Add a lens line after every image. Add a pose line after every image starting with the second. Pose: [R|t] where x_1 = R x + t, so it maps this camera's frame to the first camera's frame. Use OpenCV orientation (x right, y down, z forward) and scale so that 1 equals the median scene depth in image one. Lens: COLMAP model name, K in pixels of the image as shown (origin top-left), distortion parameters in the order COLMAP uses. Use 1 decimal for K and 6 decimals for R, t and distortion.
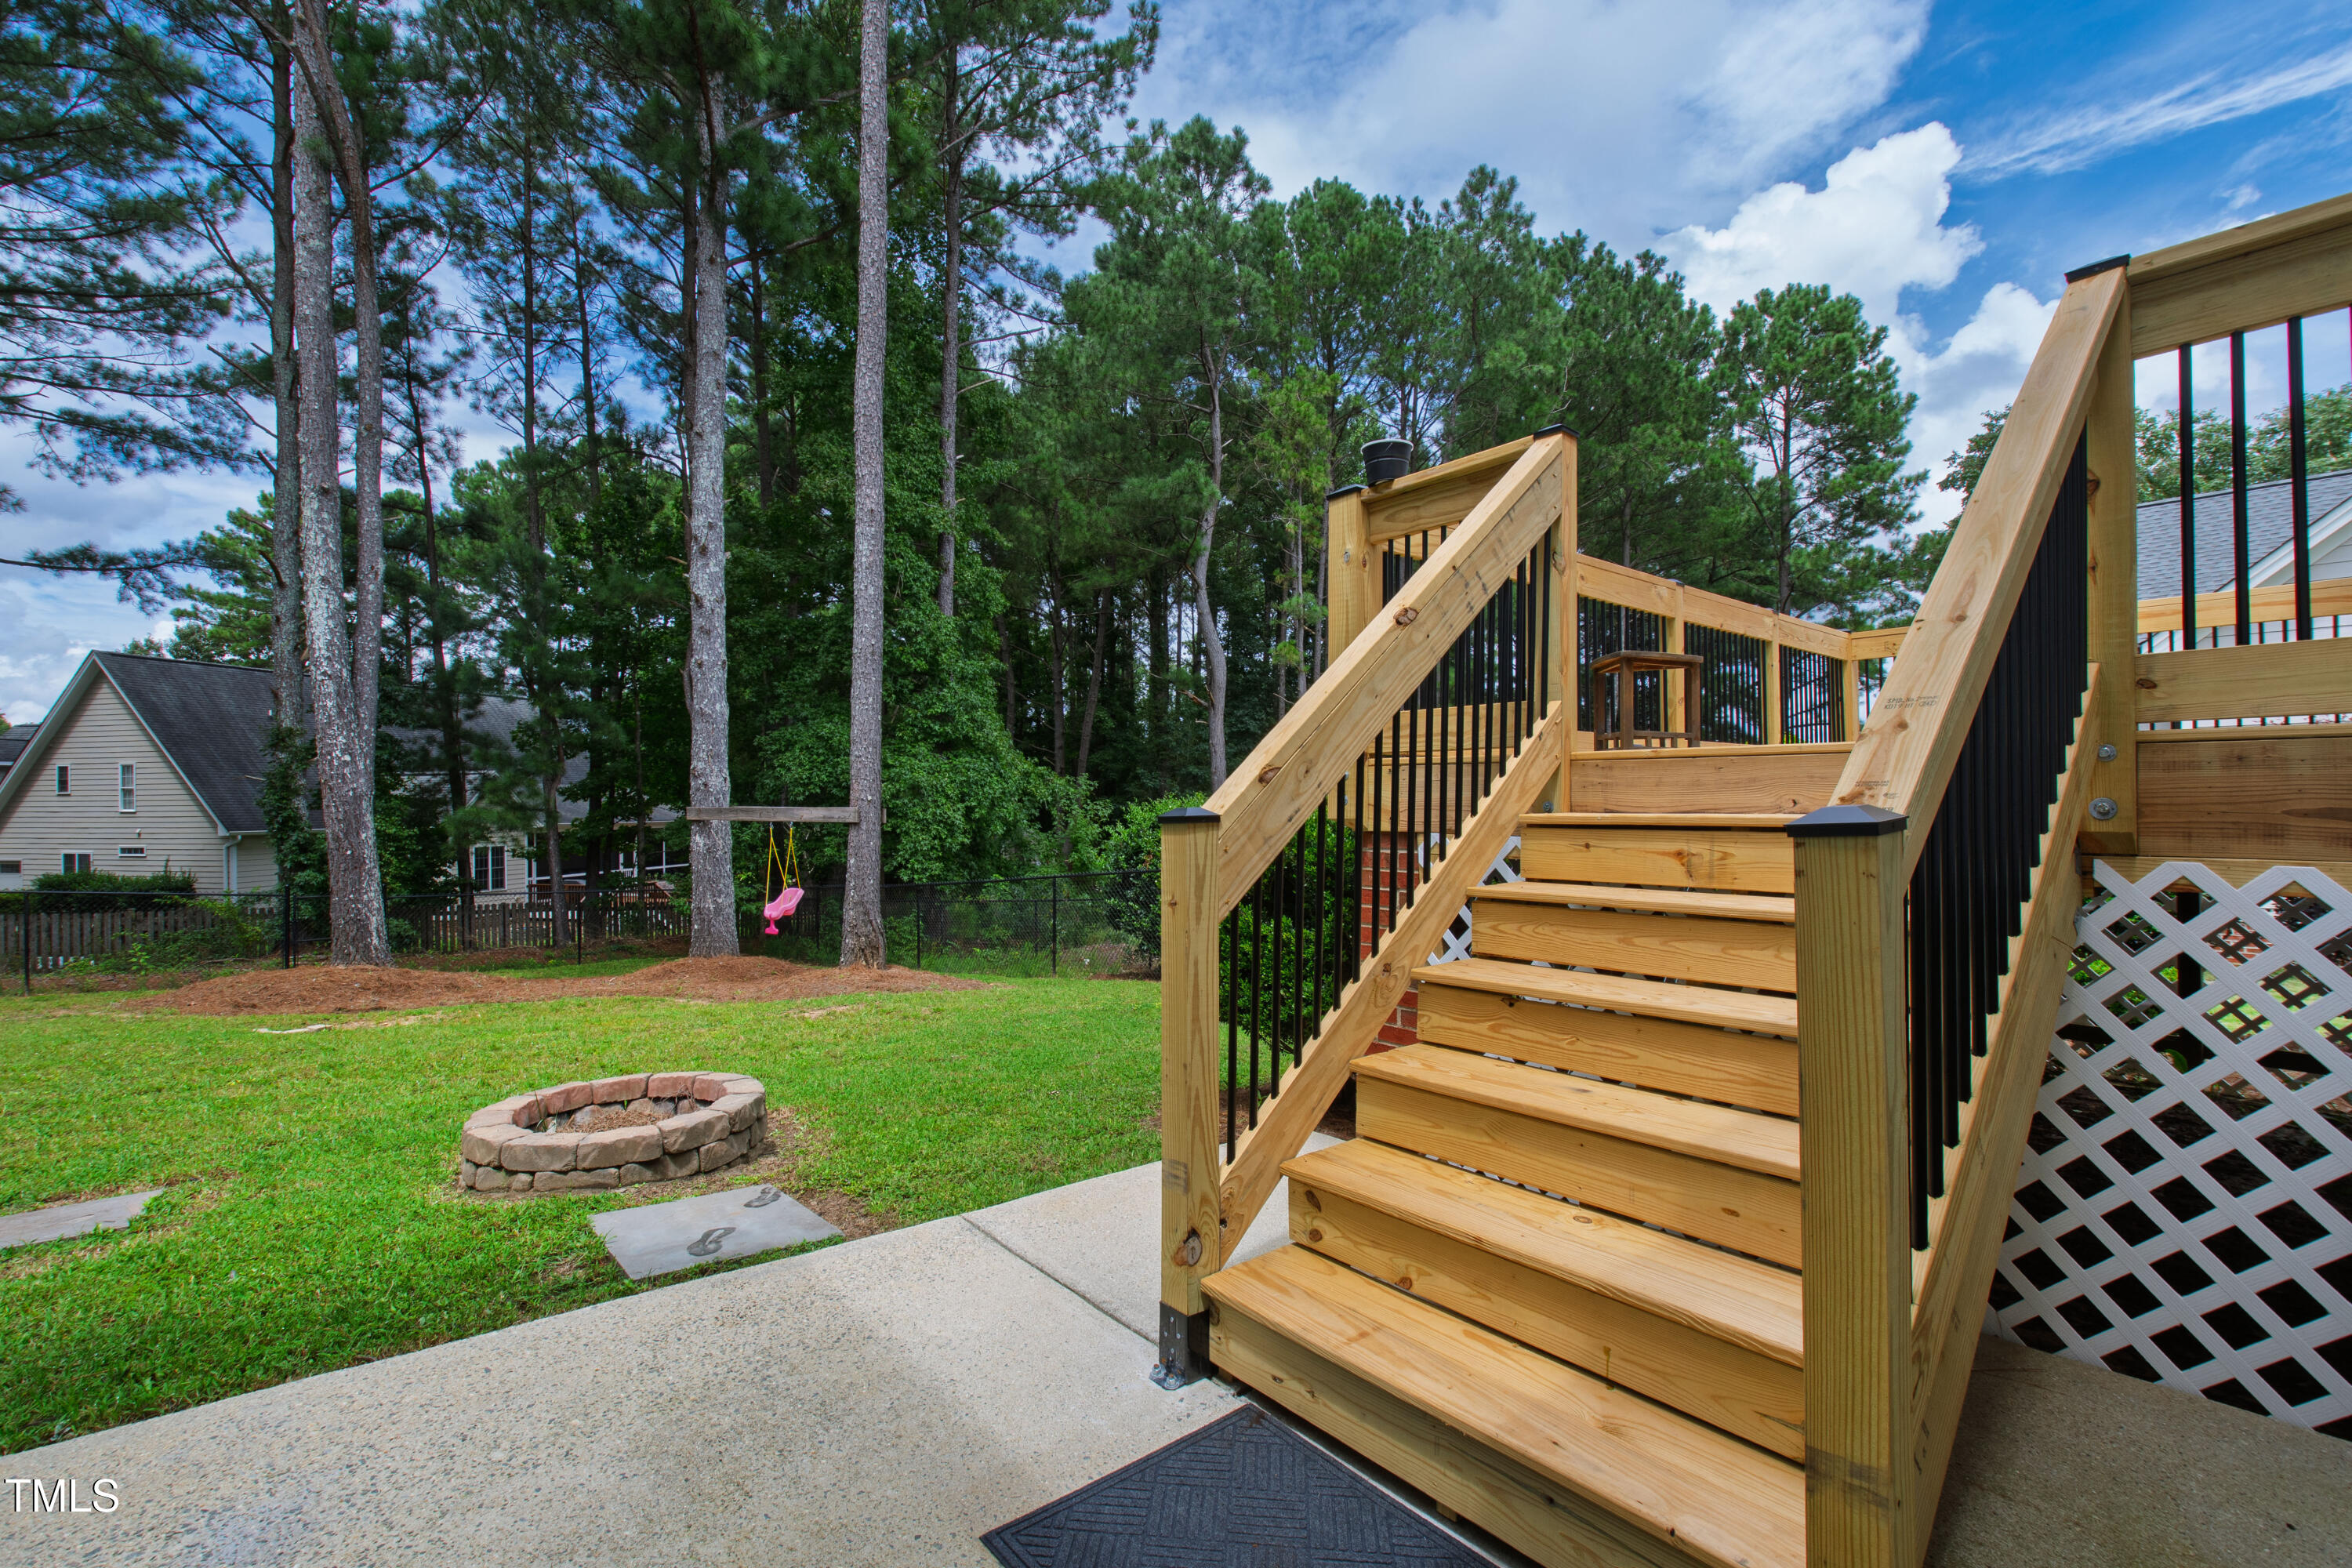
lens RADIAL K [[1048.5, 0, 1194.9], [0, 1048.5, 805.2], [0, 0, 1]] dist [-0.000757, -0.000532]
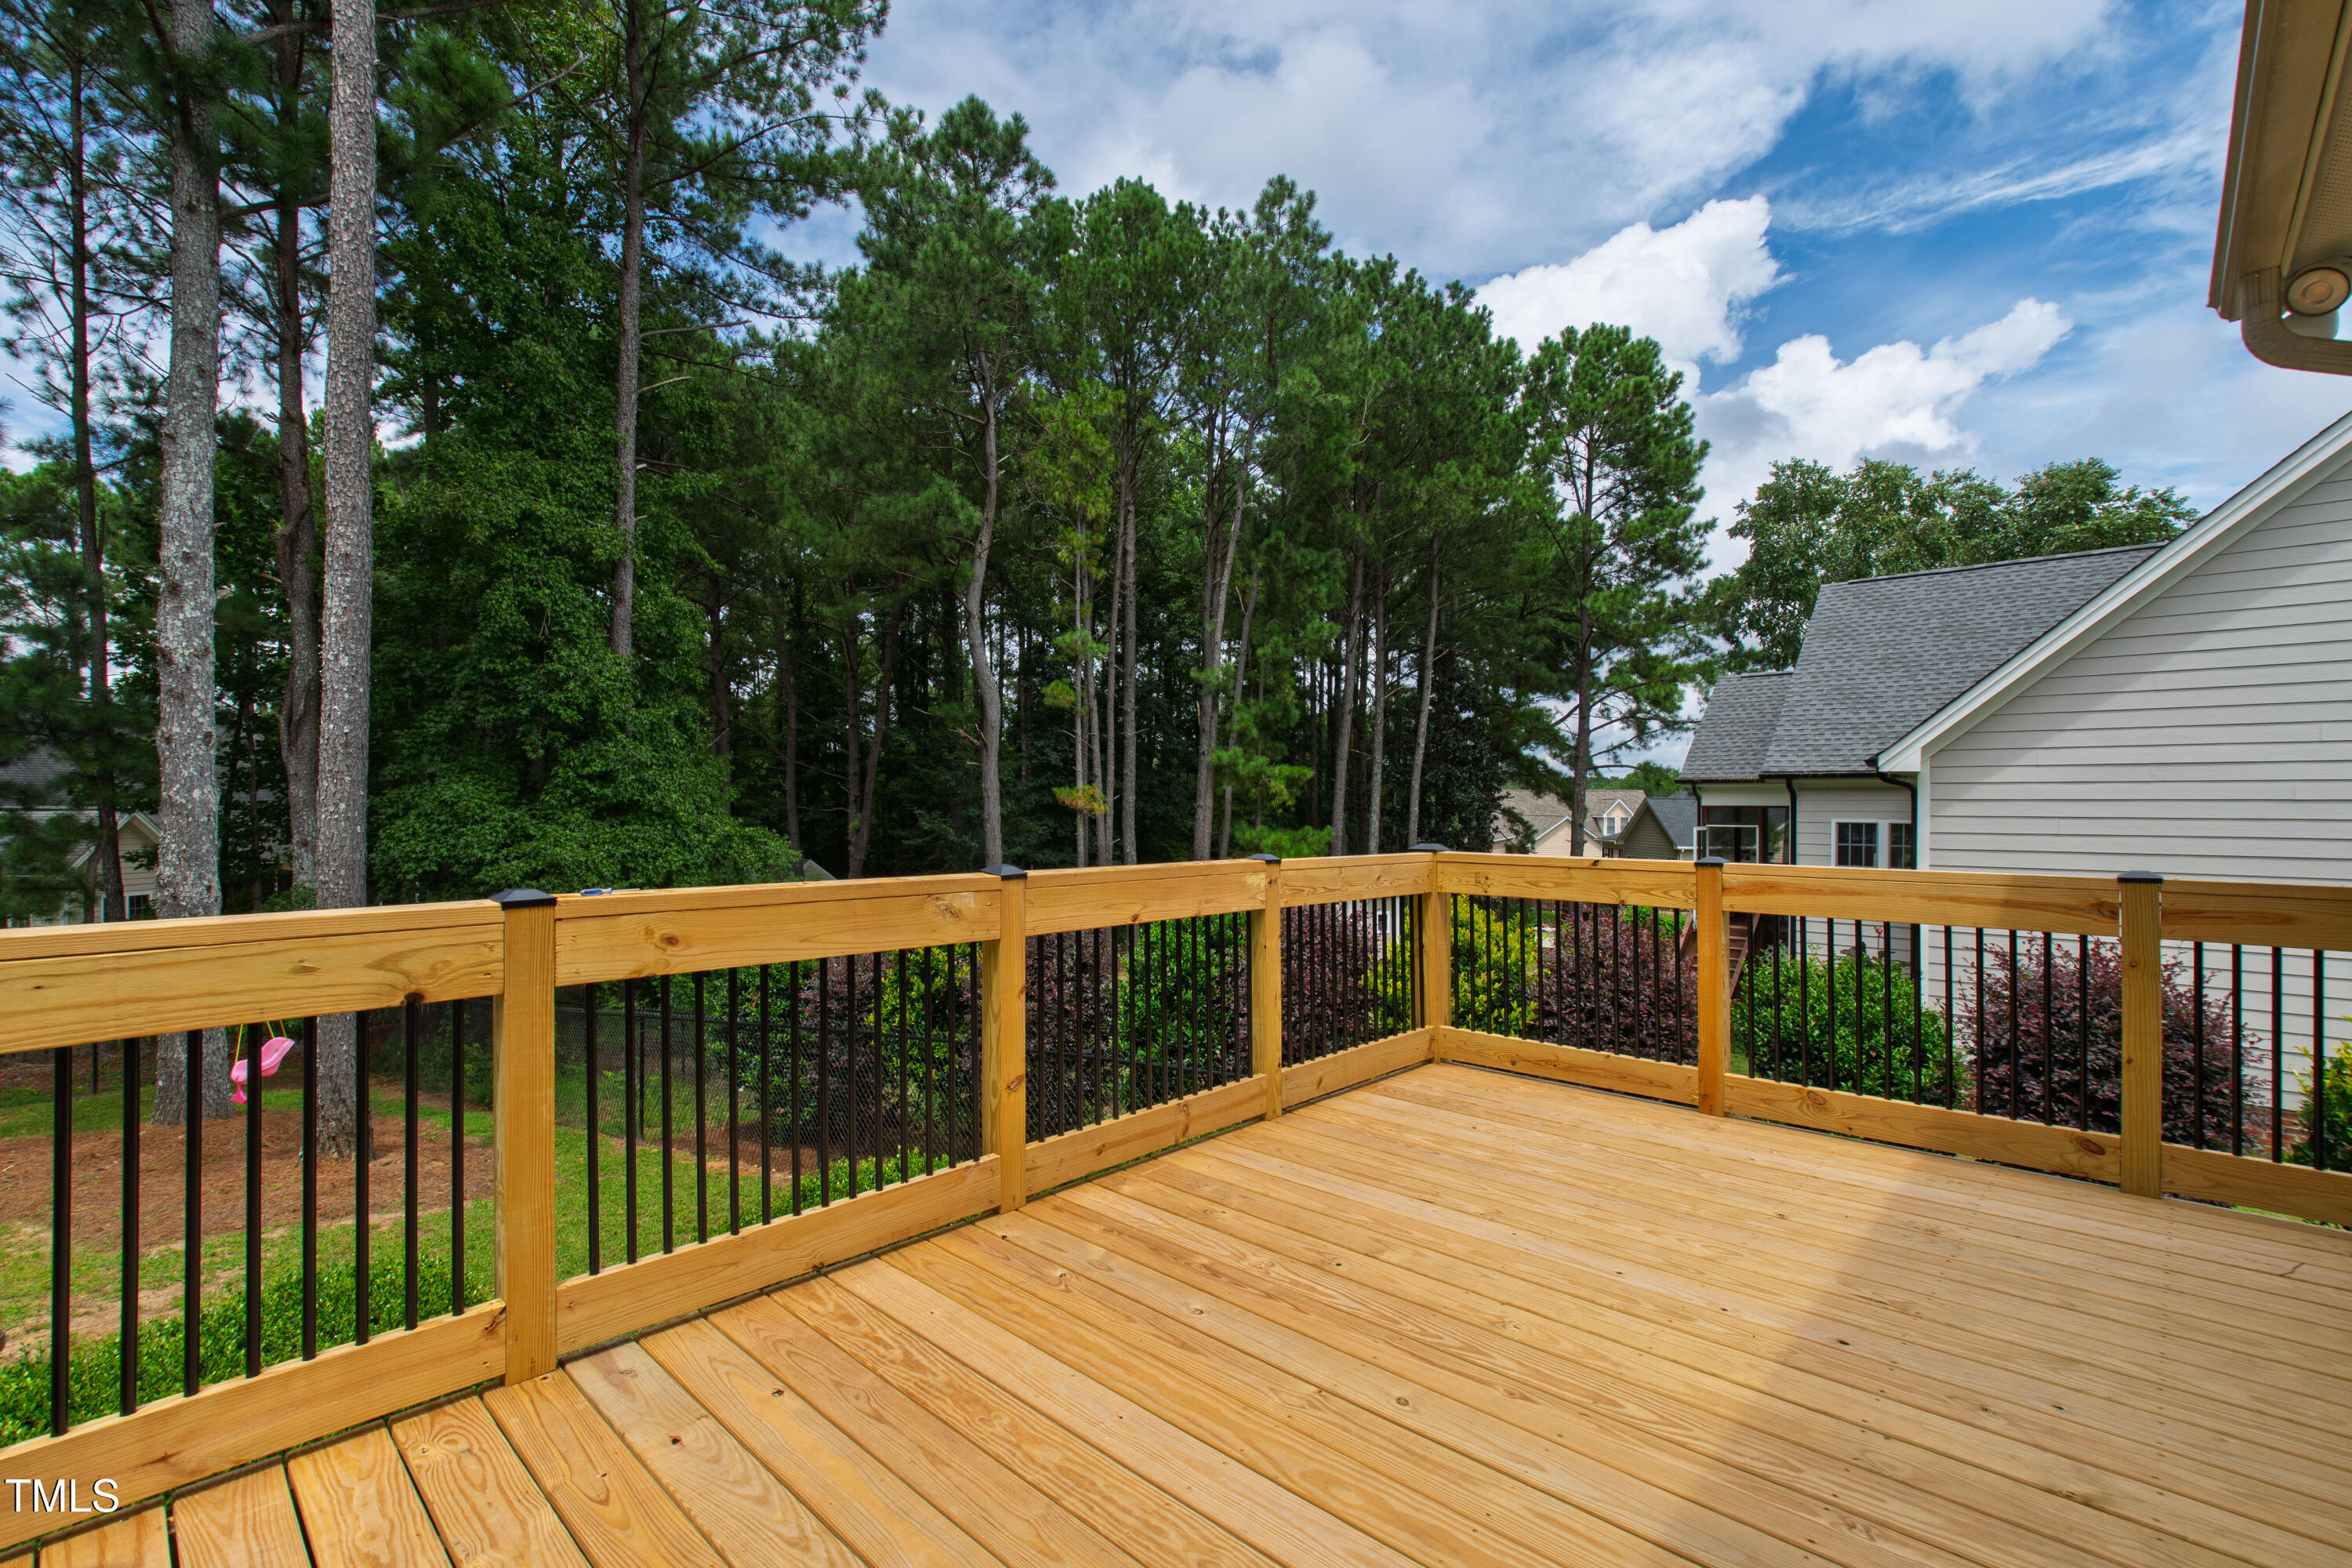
lens RADIAL K [[1042.8, 0, 1182.8], [0, 1042.8, 817.5], [0, 0, 1]] dist [0.000369, 0.000275]
pose [[0.992623, 0.007368, 0.121020, 0.067576], [-0.008623, 0.999914, 0.009843, -0.035797], [-0.120937, -0.010814, 0.992601, 0.061011]]
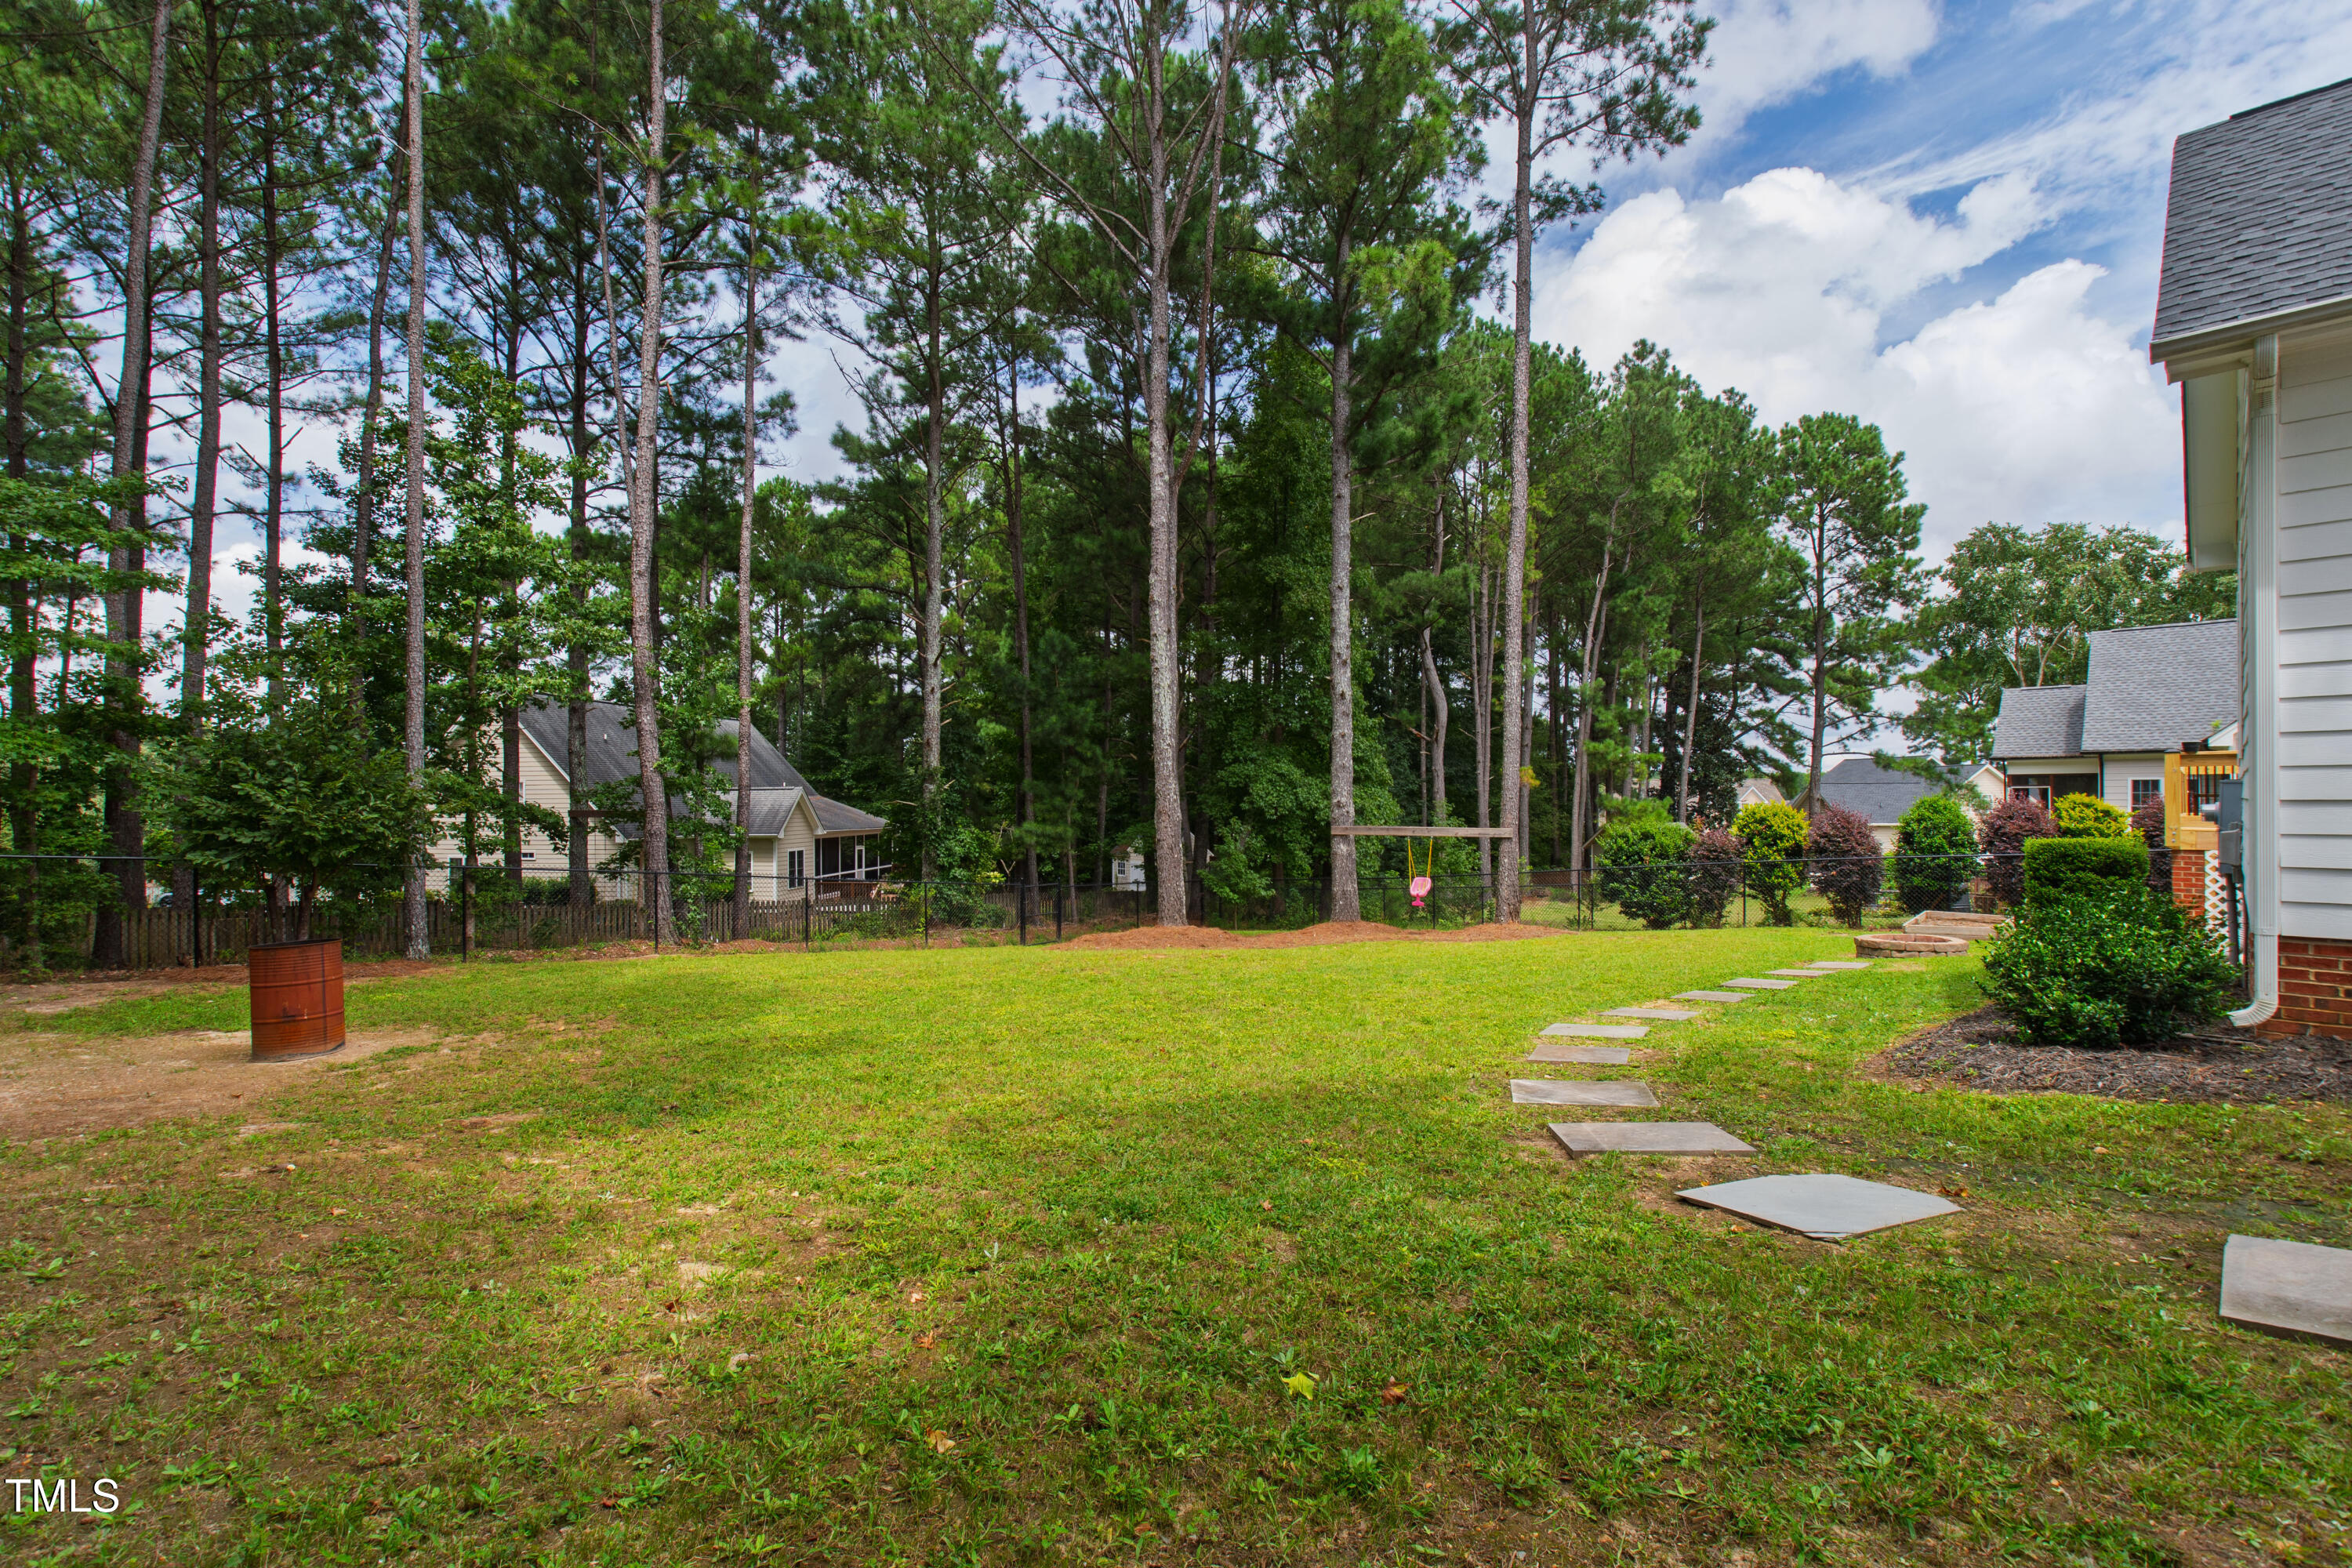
lens RADIAL K [[1046.6, 0, 1172.7], [0, 1046.6, 789.1], [0, 0, 1]] dist [-0.002111, 0.000907]
pose [[0.996875, 0.007041, 0.078676, -0.361546], [-0.006094, 0.999906, -0.012263, -0.011235], [-0.078755, 0.011746, 0.996825, -0.237213]]
